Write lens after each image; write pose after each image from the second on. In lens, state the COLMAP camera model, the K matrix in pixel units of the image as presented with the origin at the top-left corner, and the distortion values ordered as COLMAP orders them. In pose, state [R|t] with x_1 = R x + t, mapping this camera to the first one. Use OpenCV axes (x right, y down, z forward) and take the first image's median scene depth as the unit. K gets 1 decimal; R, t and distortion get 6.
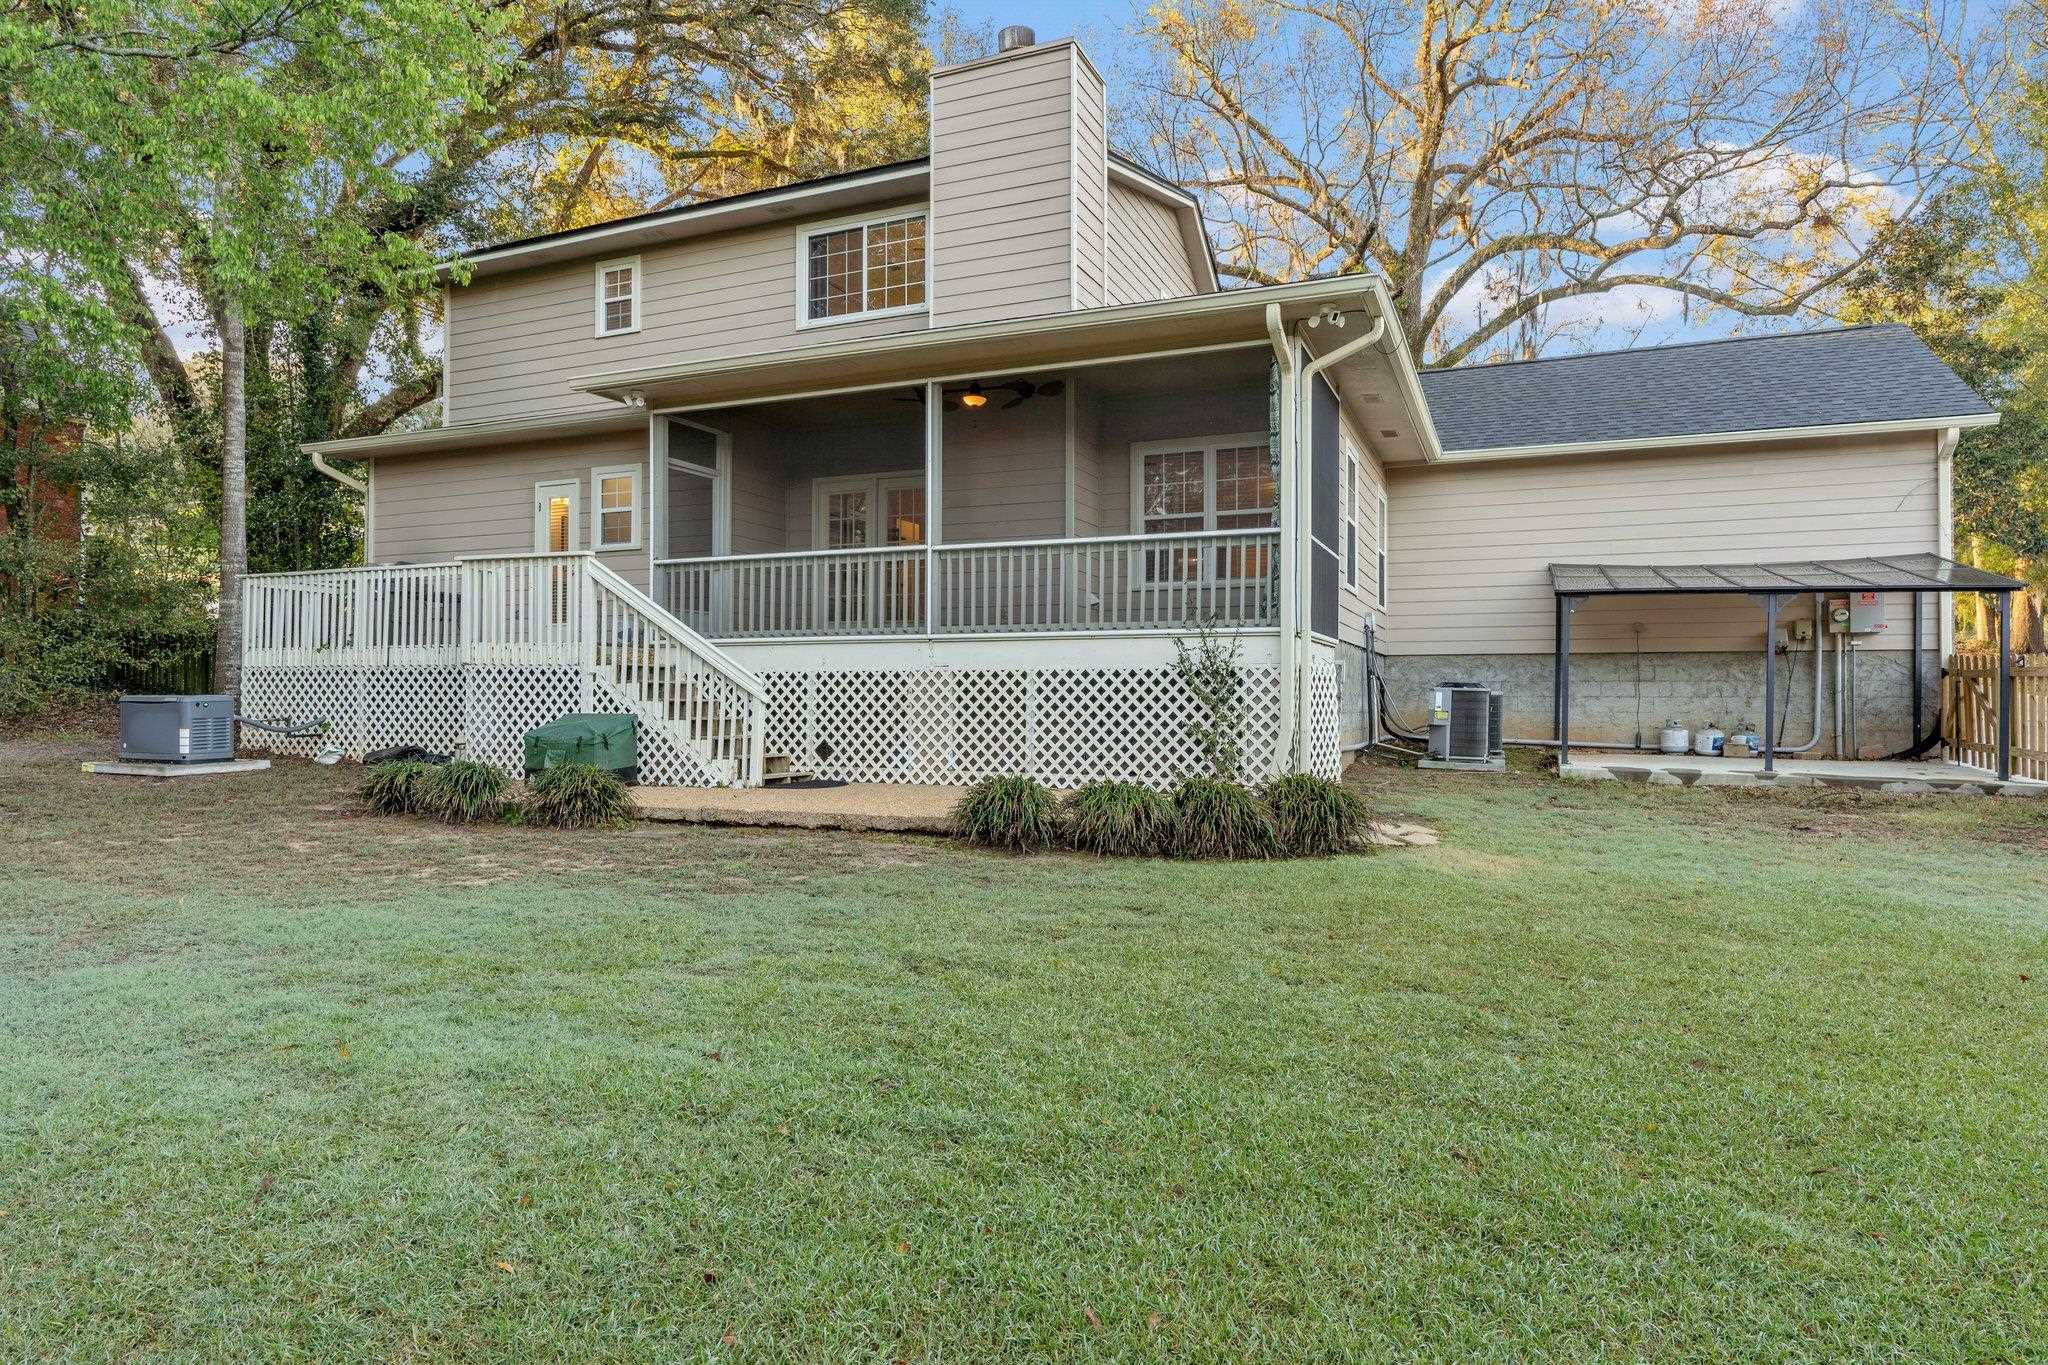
lens RADIAL K [[1198.5, 0, 1023.7], [0, 1198.5, 681.1], [0, 0, 1]] dist [-0.007968, 0.000043]
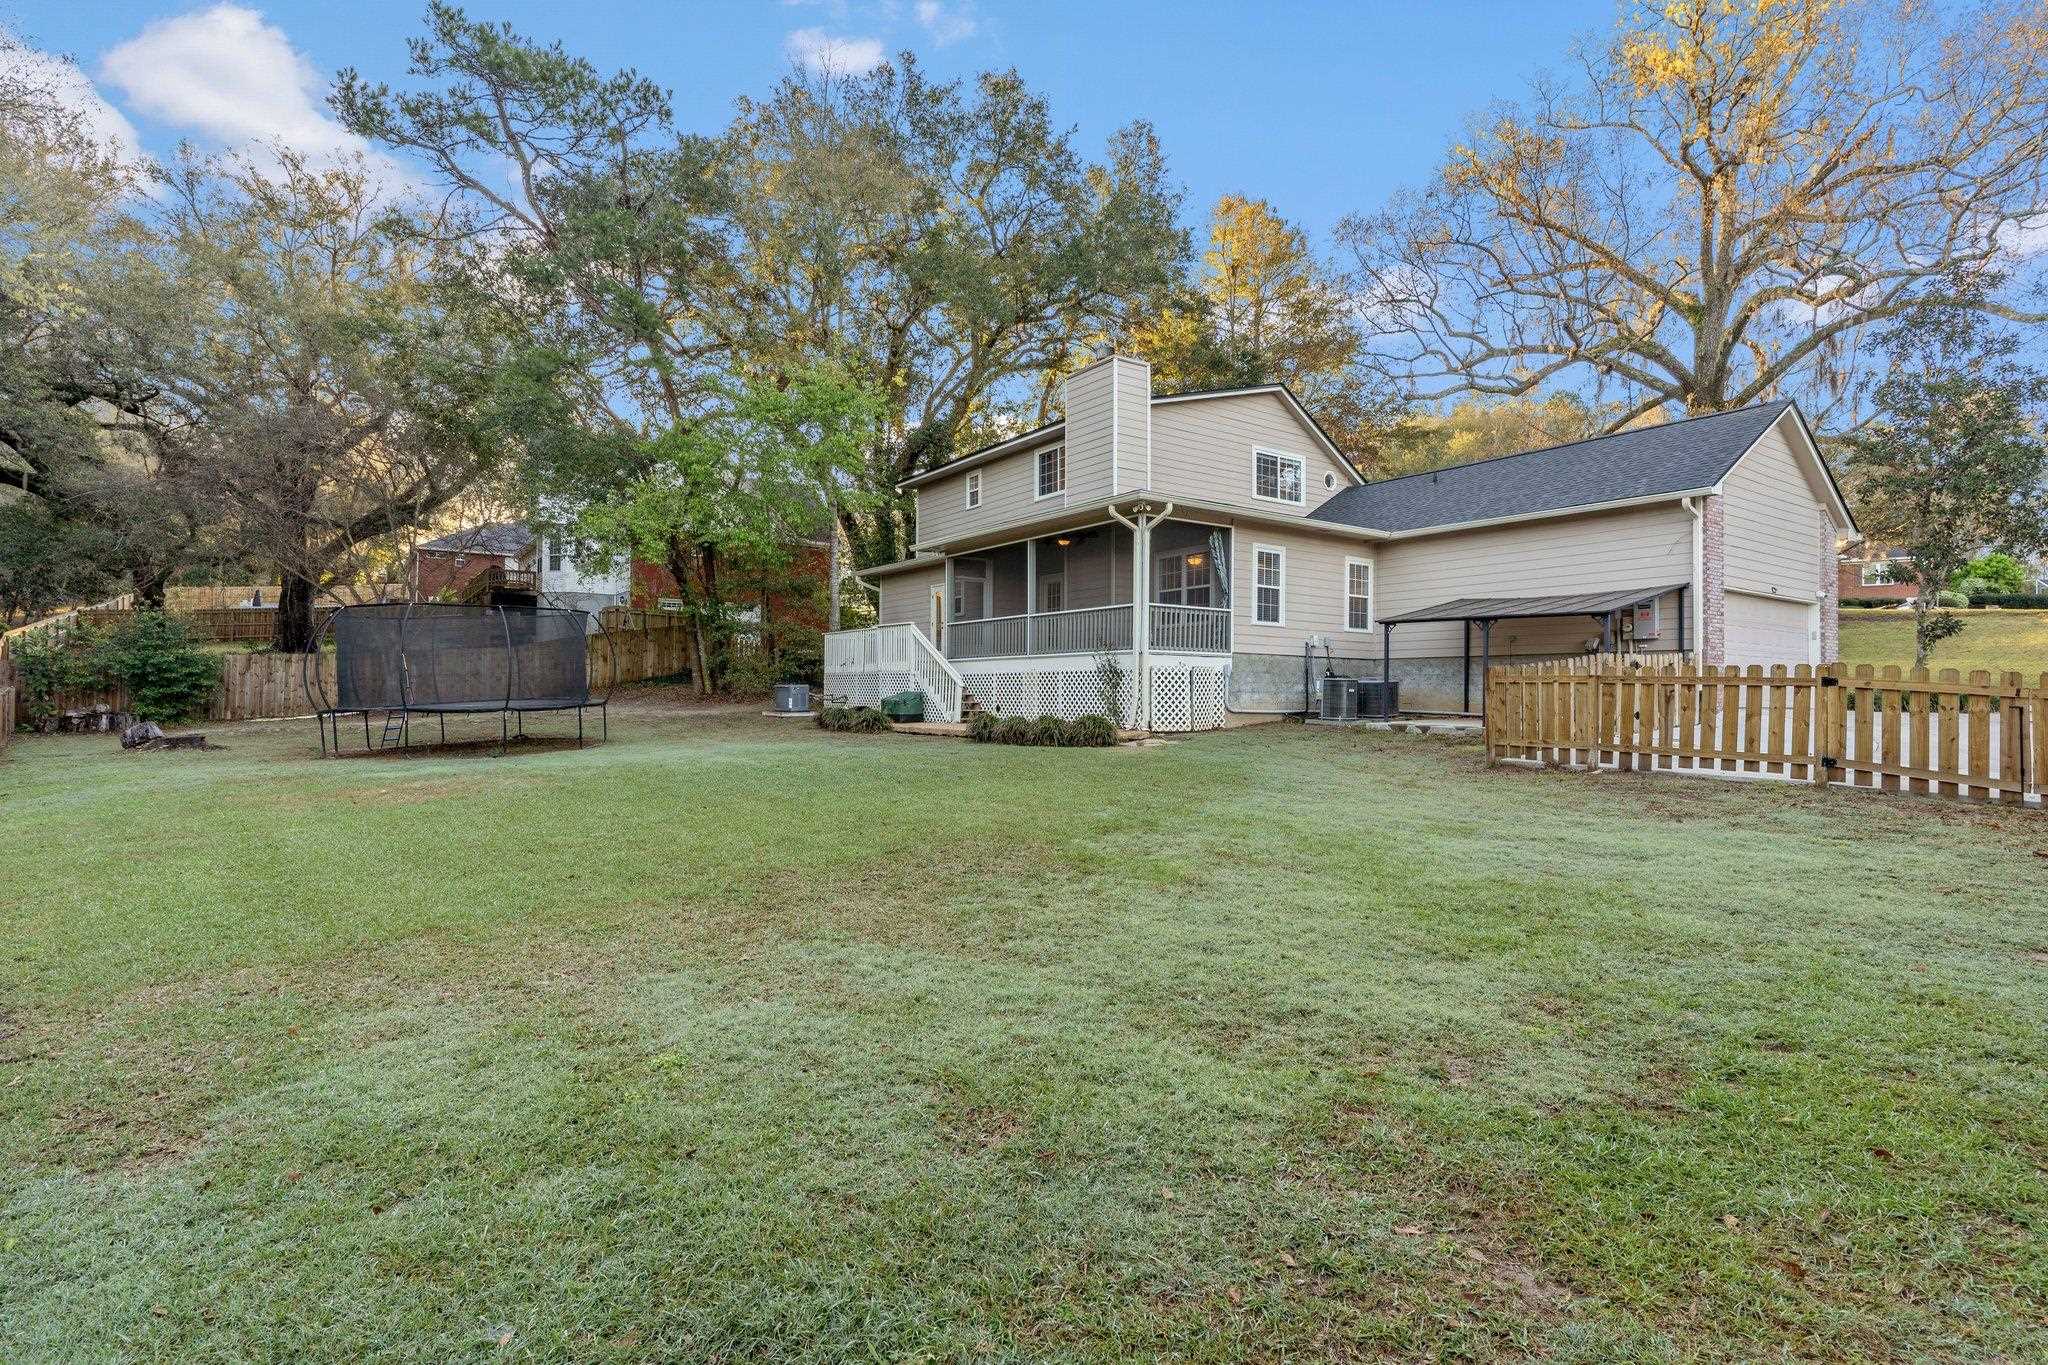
lens RADIAL K [[971.5, 0, 1023.4], [0, 971.5, 691.2], [0, 0, 1]] dist [0.003493, 0.000668]
pose [[0.854486, -0.000531, -0.519474, 0.681480], [0.005303, 0.999956, 0.007700, 0.010822], [0.519447, -0.009334, 0.854451, -0.427437]]
